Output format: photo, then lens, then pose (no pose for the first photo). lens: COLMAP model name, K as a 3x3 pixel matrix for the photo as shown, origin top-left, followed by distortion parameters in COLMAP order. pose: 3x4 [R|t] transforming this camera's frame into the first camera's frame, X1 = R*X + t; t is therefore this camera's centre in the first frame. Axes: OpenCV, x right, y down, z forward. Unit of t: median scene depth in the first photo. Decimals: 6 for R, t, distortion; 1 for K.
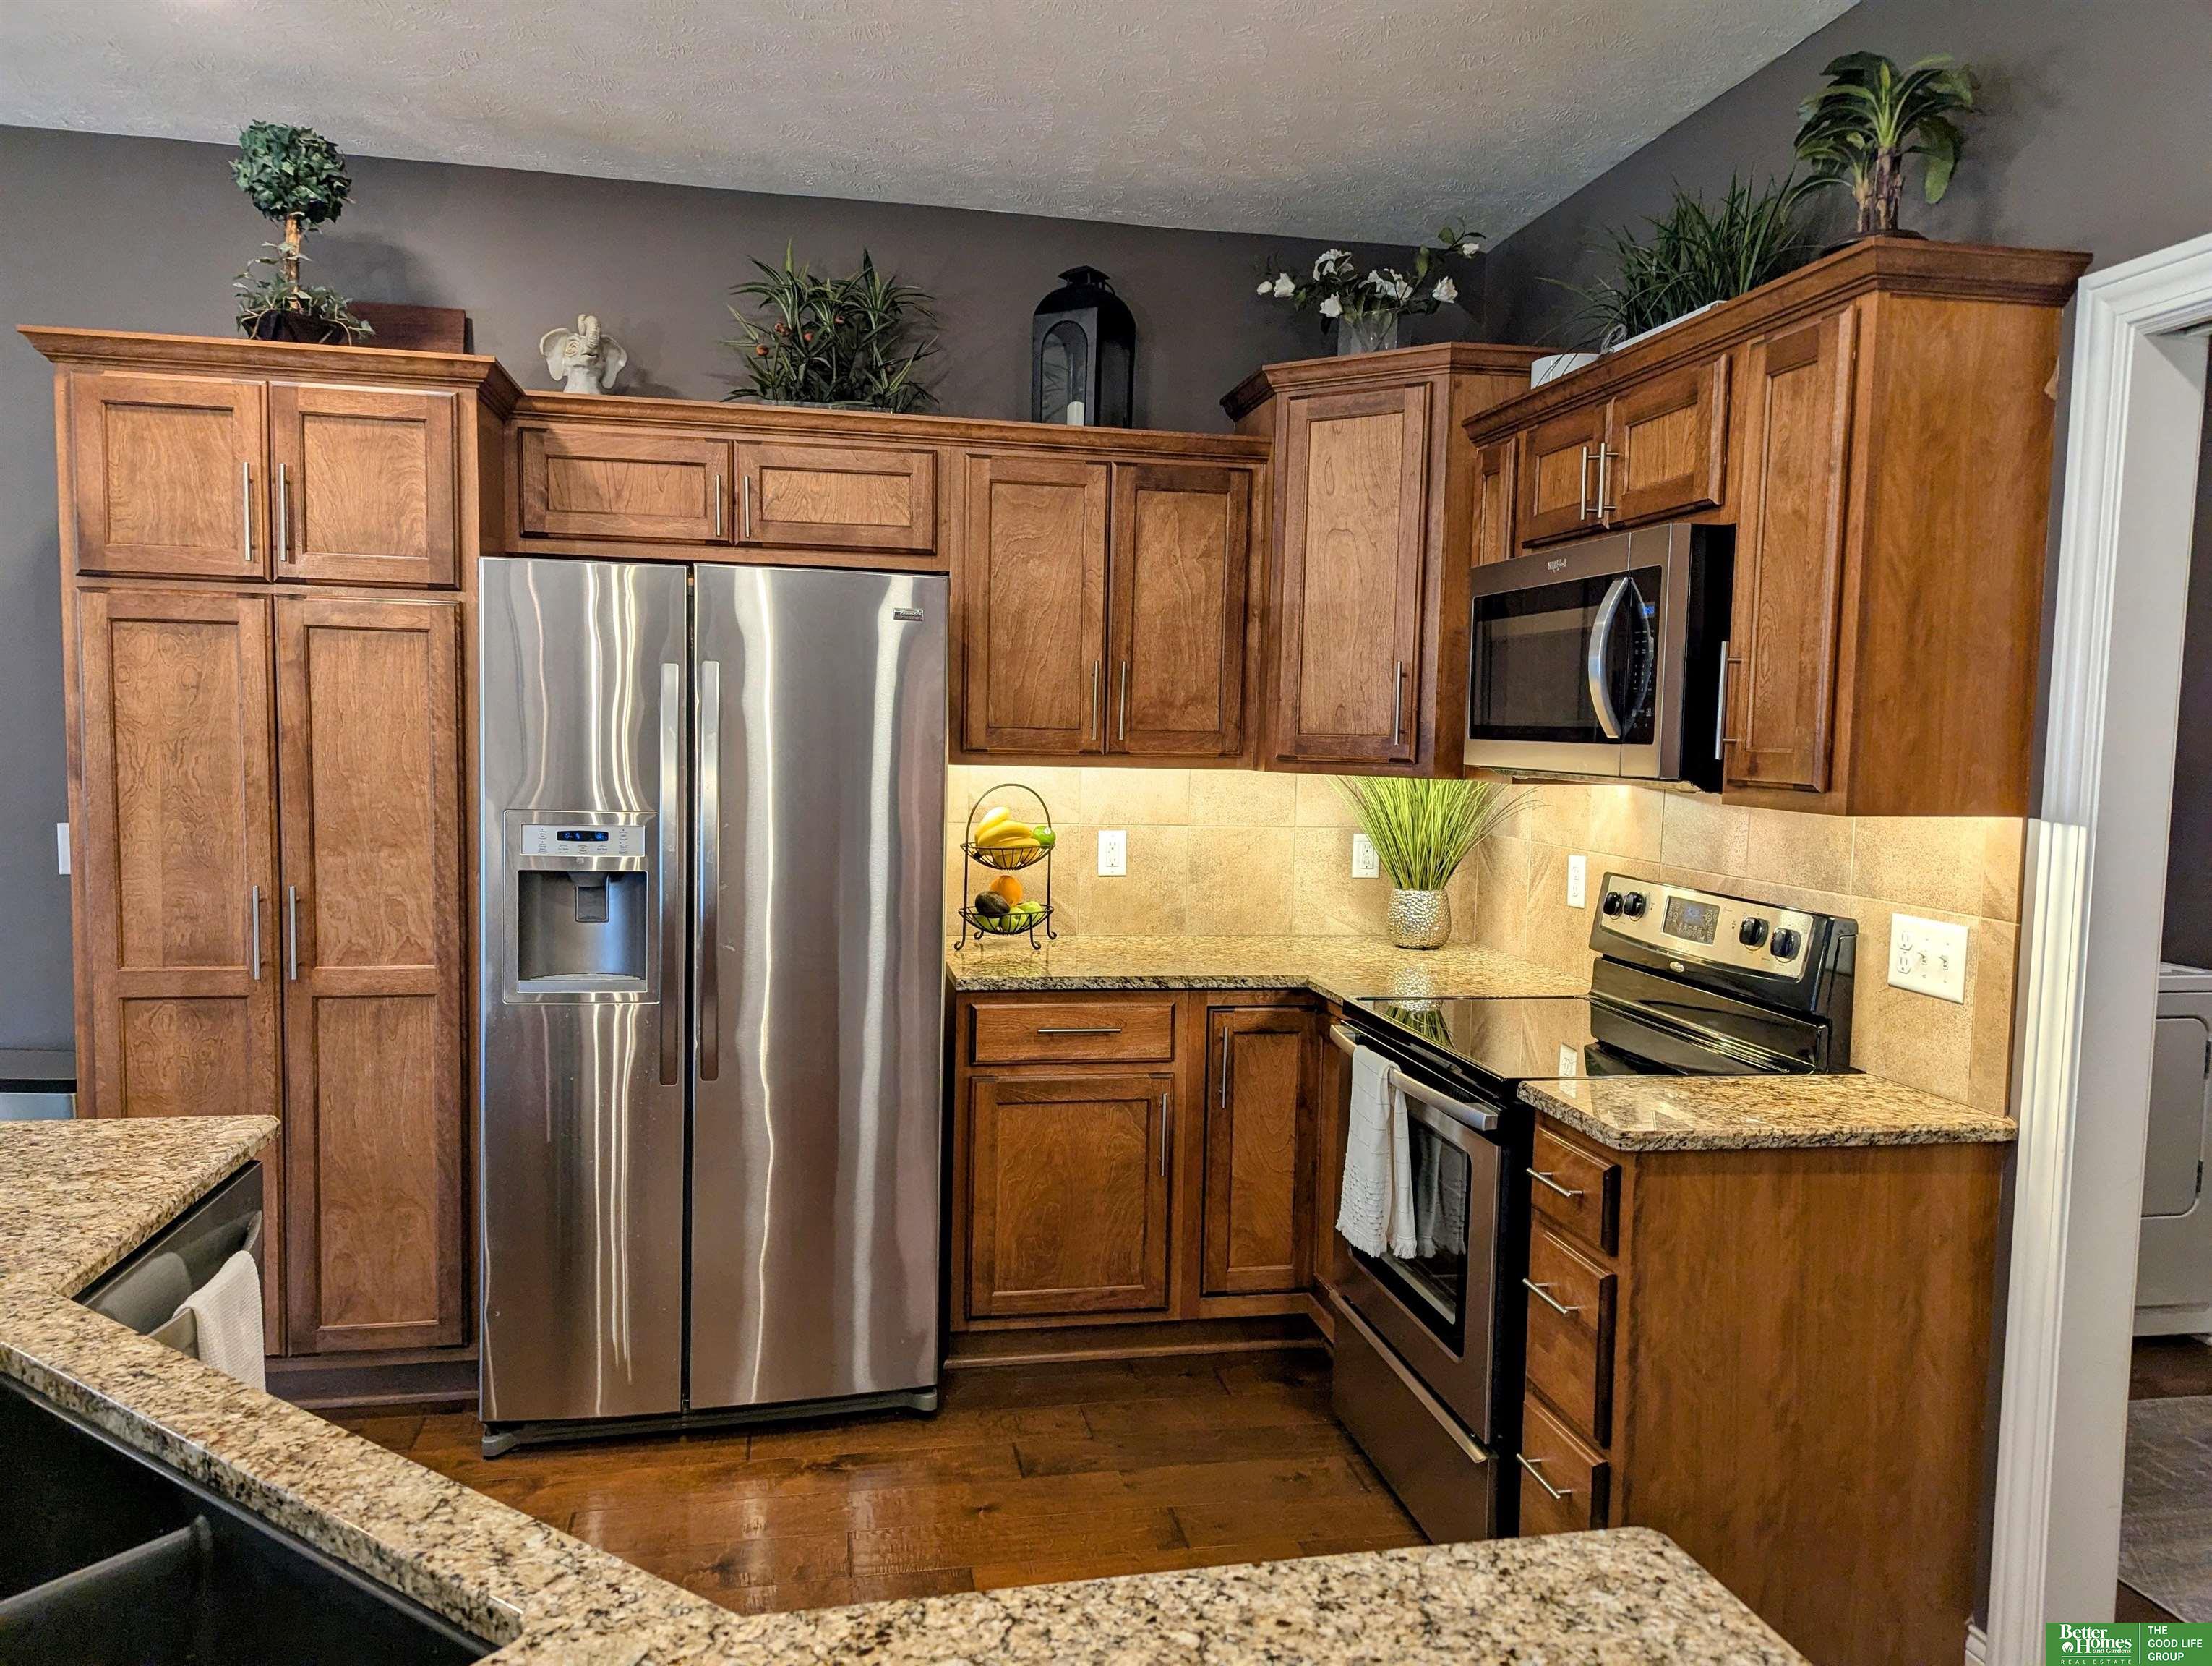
lens RADIAL K [[1549.5, 0, 1093.8], [0, 1549.5, 852.1], [0, 0, 1]] dist [0.064444, -0.057412]
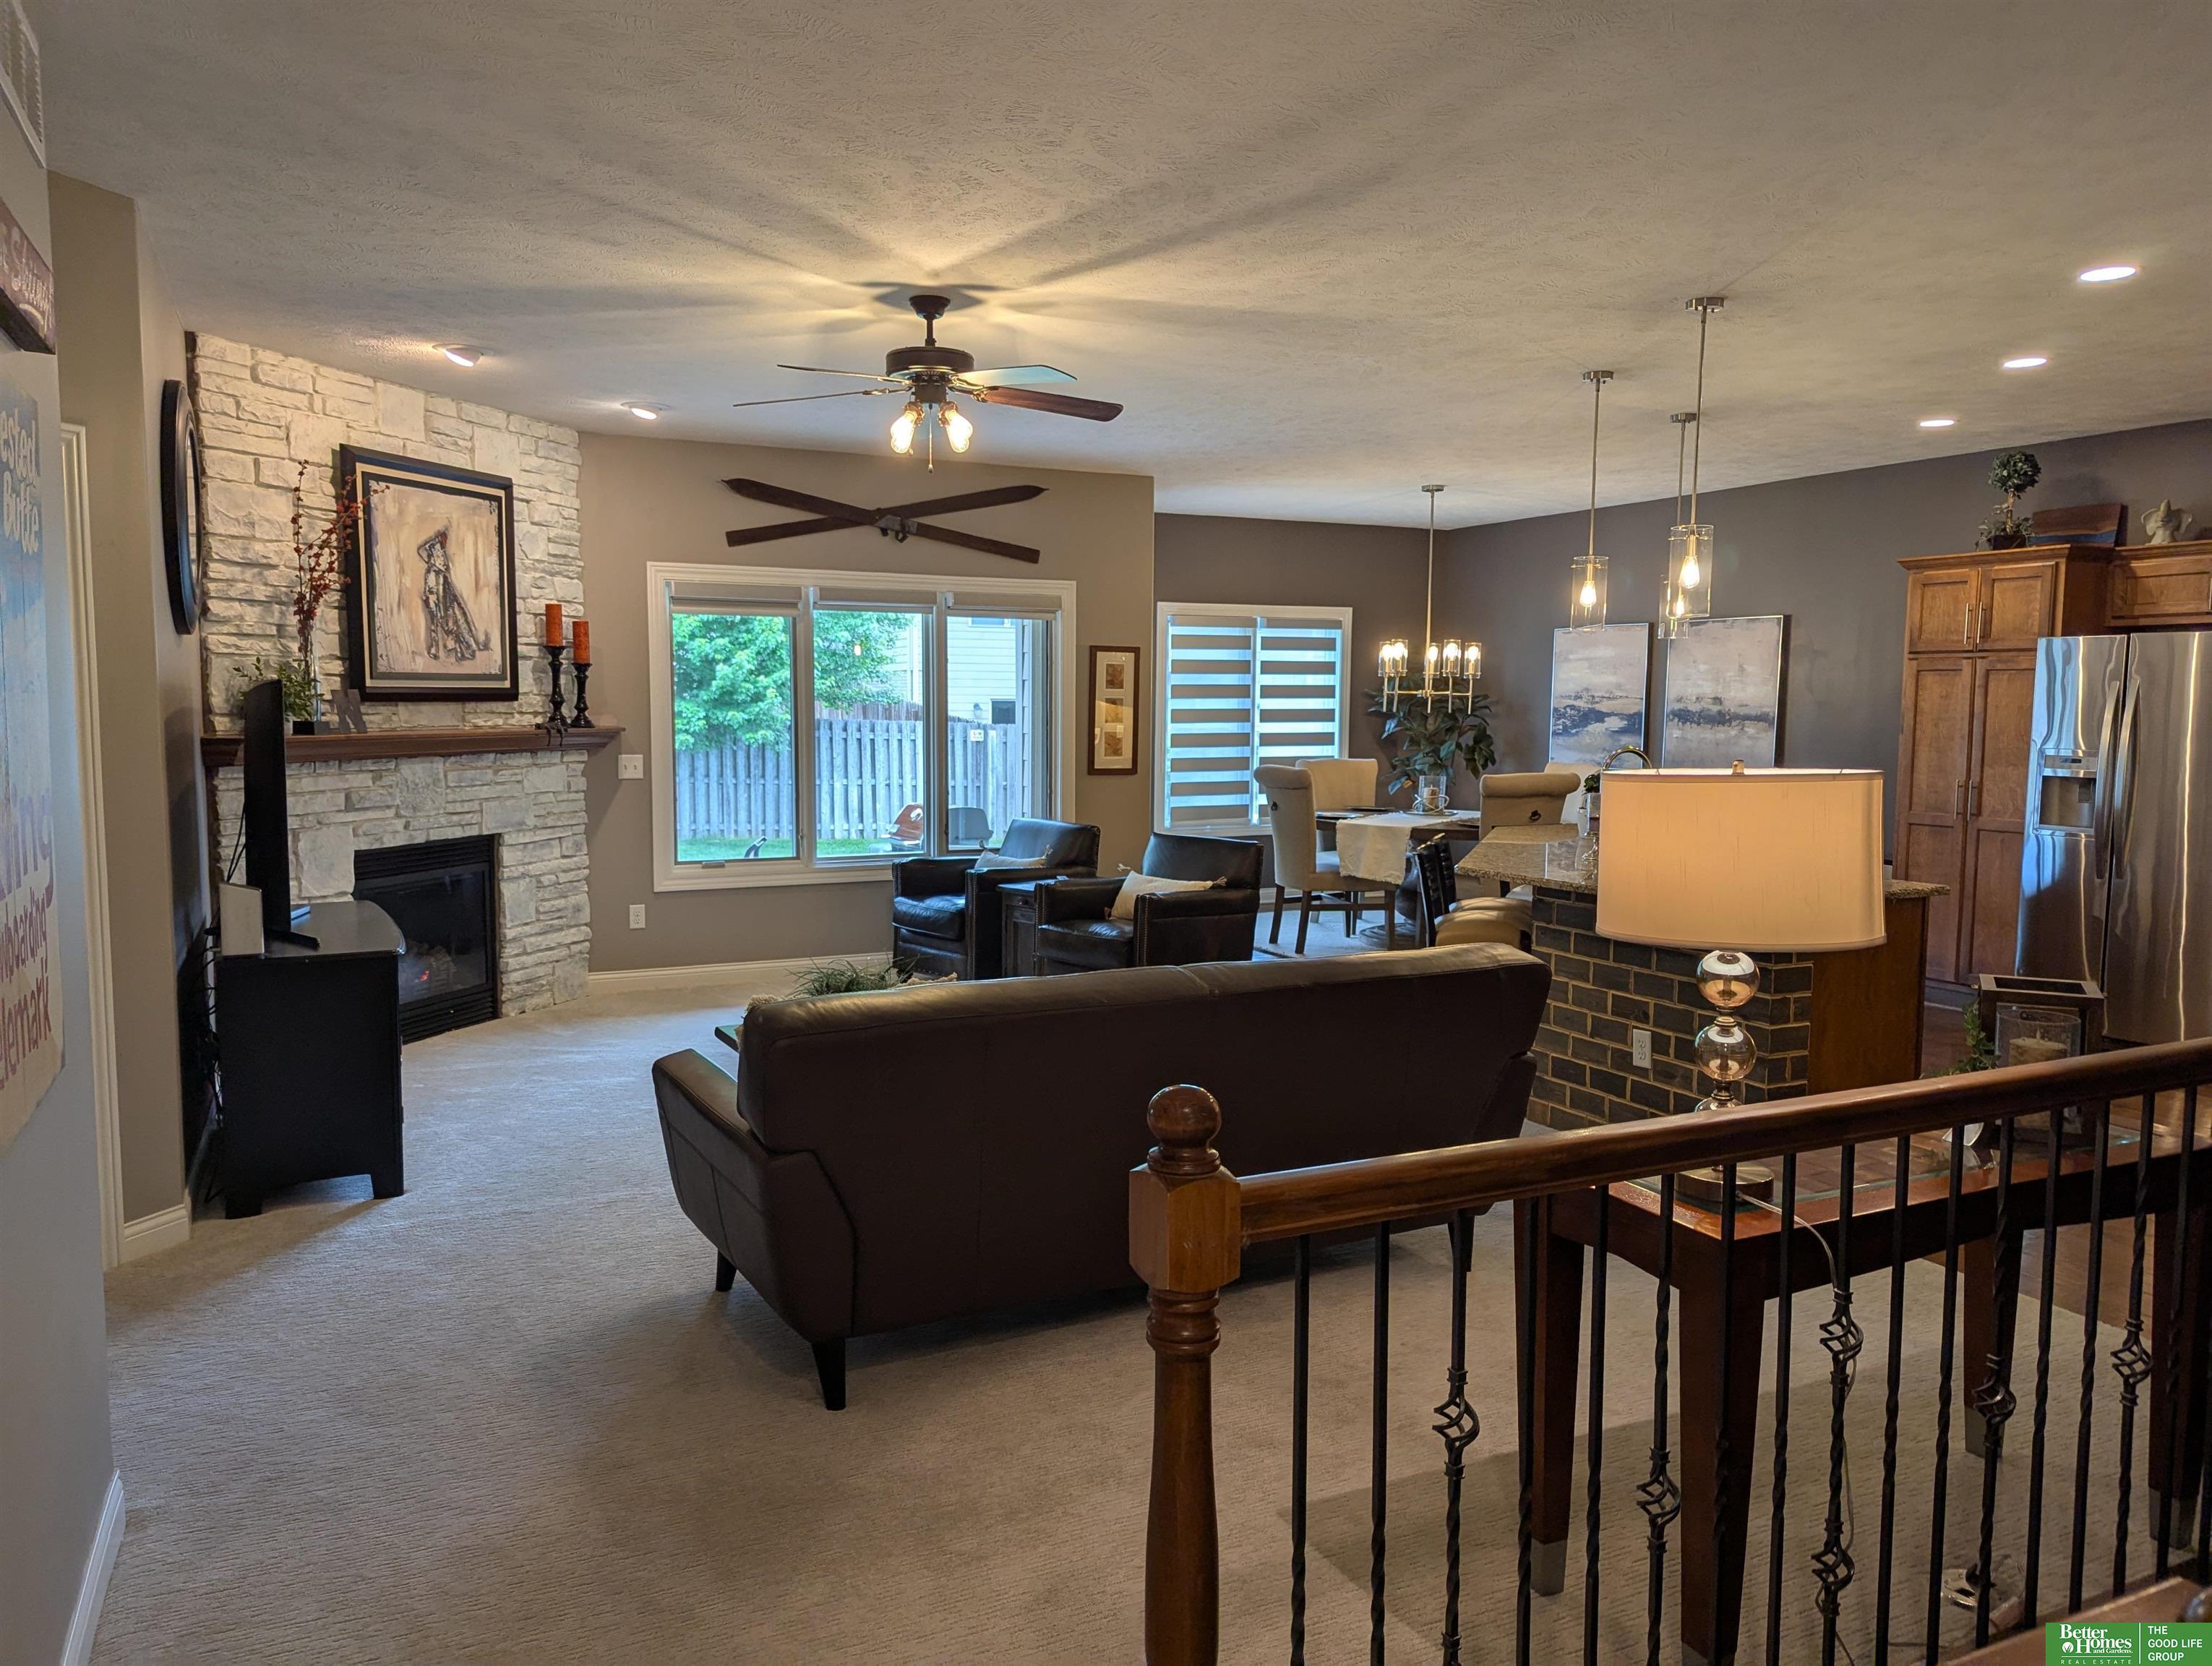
lens RADIAL K [[1549.5, 0, 1075.9], [0, 1549.5, 838.4], [0, 0, 1]] dist [0.064444, -0.057412]
pose [[0.260255, 0.067554, -0.963174, 1.379002], [-0.078972, 0.995696, 0.048496, 0.097221], [0.962305, 0.063443, 0.264470, -0.885078]]
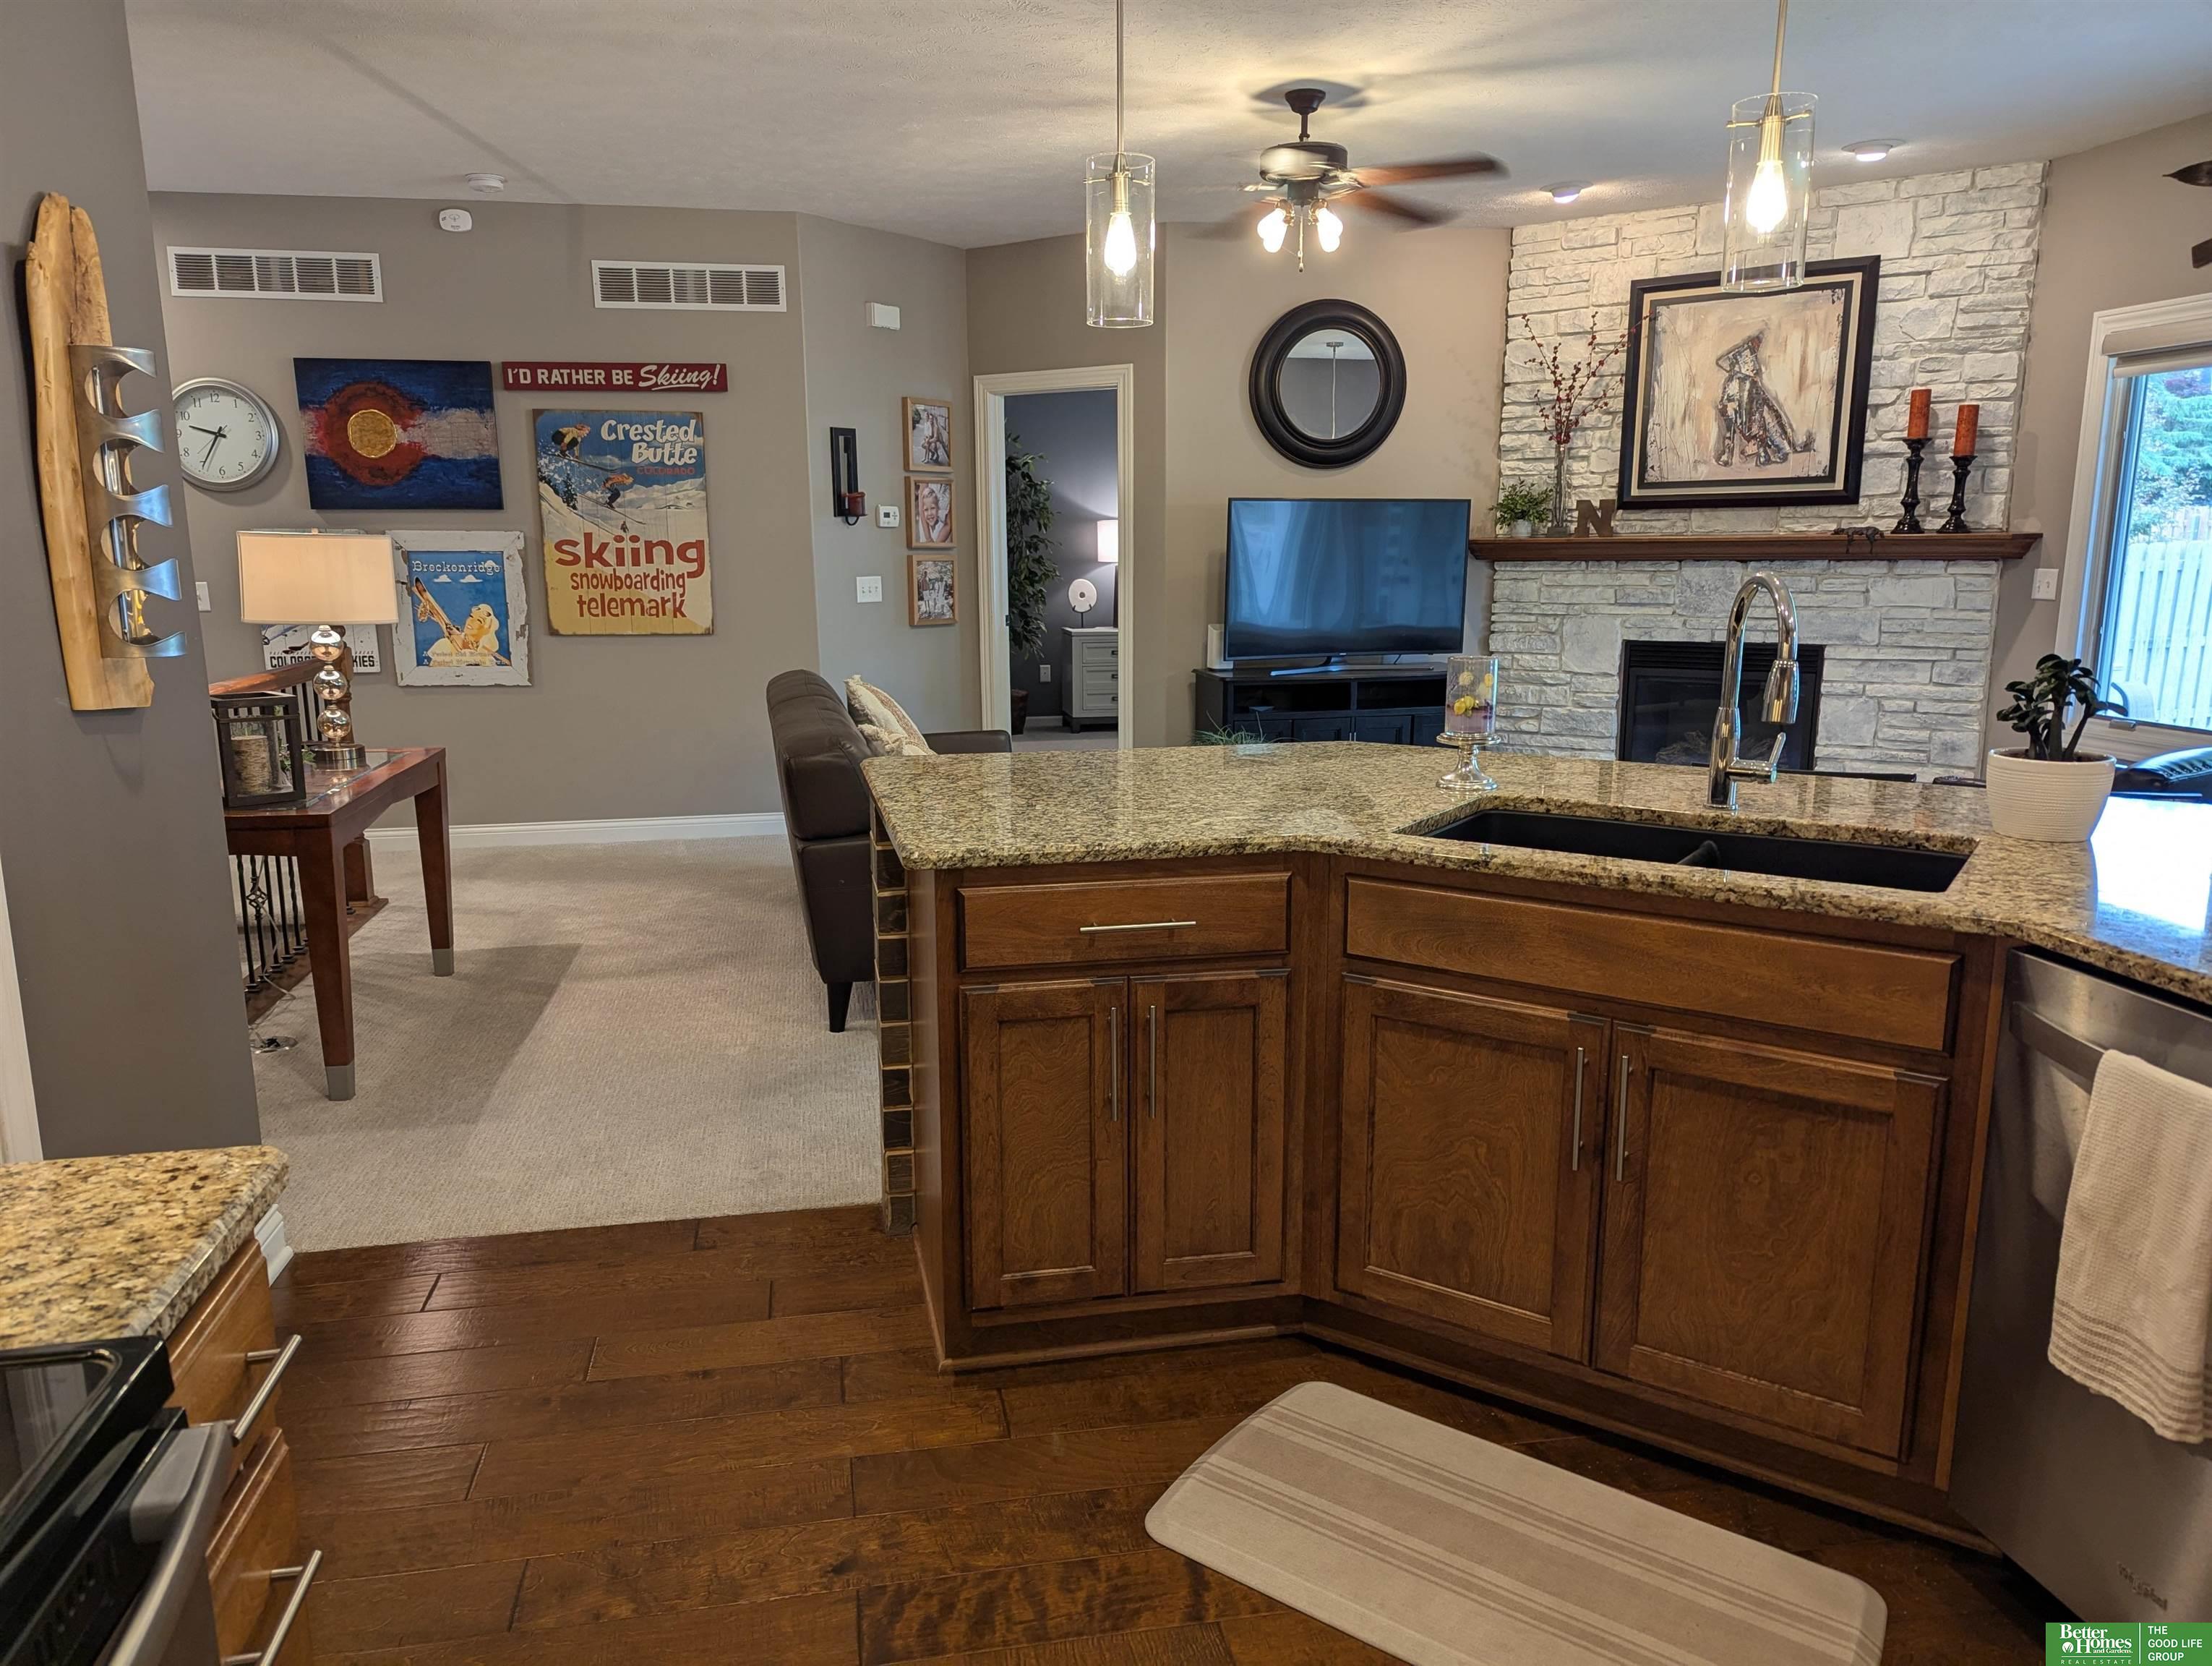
lens RADIAL K [[1549.5, 0, 1094.3], [0, 1549.5, 850.3], [0, 0, 1]] dist [0.064444, -0.057412]
pose [[-0.999891, -0.014206, 0.003985, 0.031995], [-0.012513, 0.959583, 0.281147, -0.057074], [-0.007818, 0.281066, -0.959657, 1.035938]]
